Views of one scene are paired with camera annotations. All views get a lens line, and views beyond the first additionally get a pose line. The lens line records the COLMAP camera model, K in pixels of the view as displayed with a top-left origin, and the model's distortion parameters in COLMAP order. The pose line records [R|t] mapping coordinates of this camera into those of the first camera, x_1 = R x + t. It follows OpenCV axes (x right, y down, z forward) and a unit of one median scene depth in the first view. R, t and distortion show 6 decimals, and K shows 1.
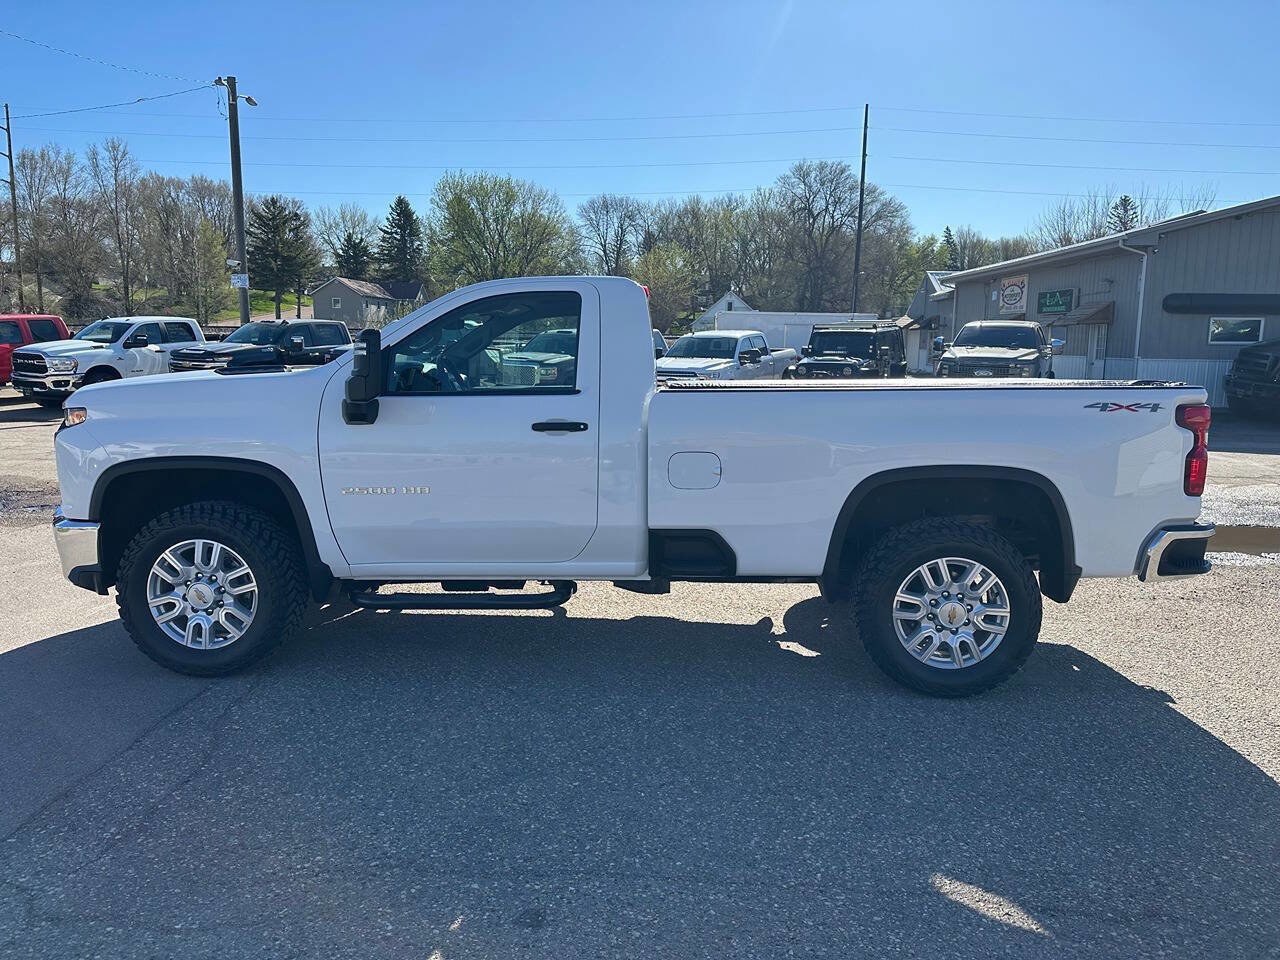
lens RADIAL K [[900.9, 0, 633.7], [0, 900.9, 481.0], [0, 0, 1]] dist [0.067928, -0.076233]
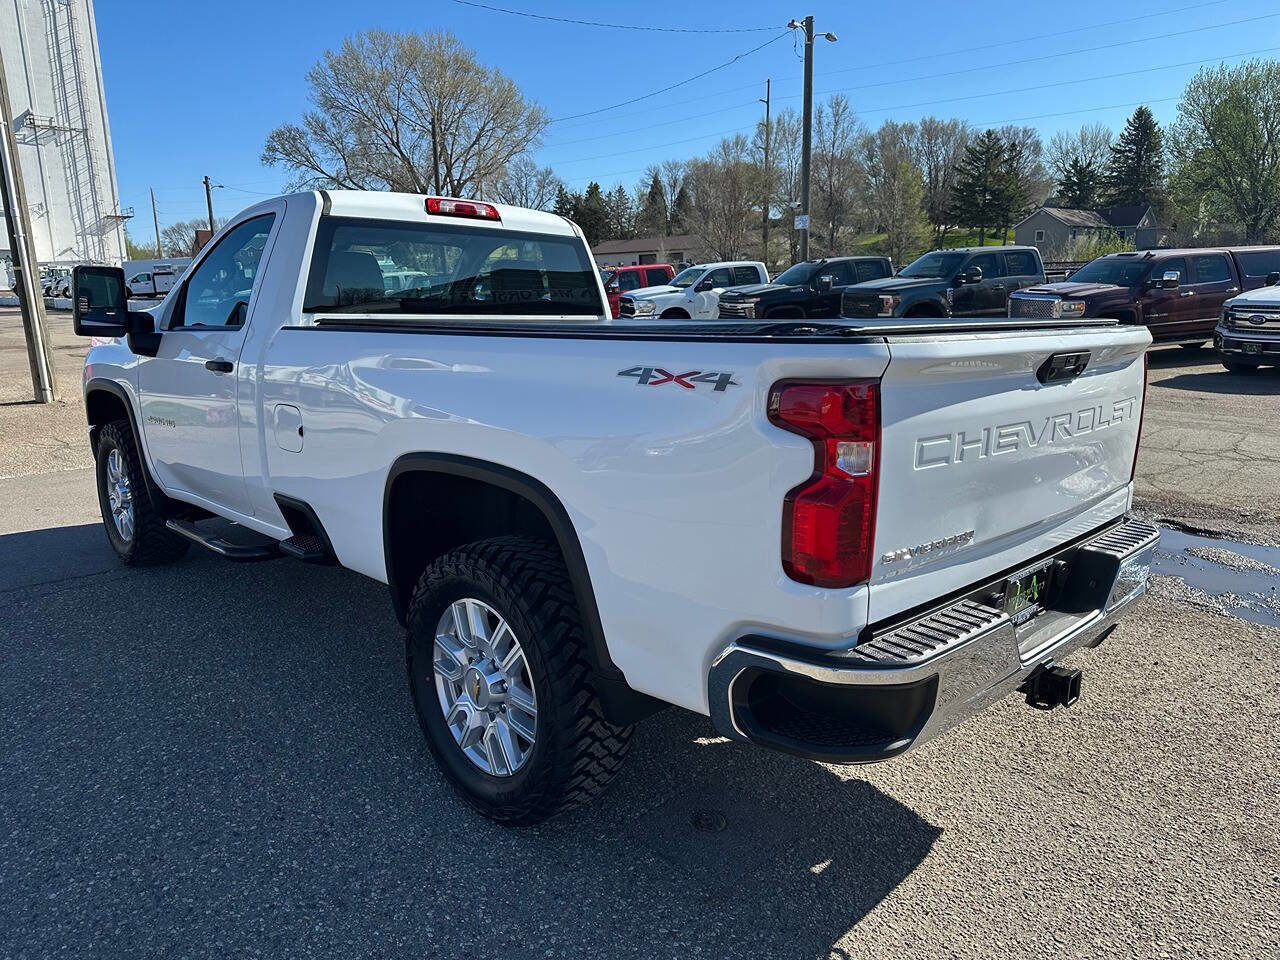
lens RADIAL K [[904.5, 0, 645.4], [0, 904.5, 479.5], [0, 0, 1]] dist [0.067183, -0.071520]
pose [[0.729075, 0.121876, -0.673495, 0.173931], [-0.079463, 0.992436, 0.093571, -0.014178], [0.679805, -0.014703, 0.733246, 0.124847]]
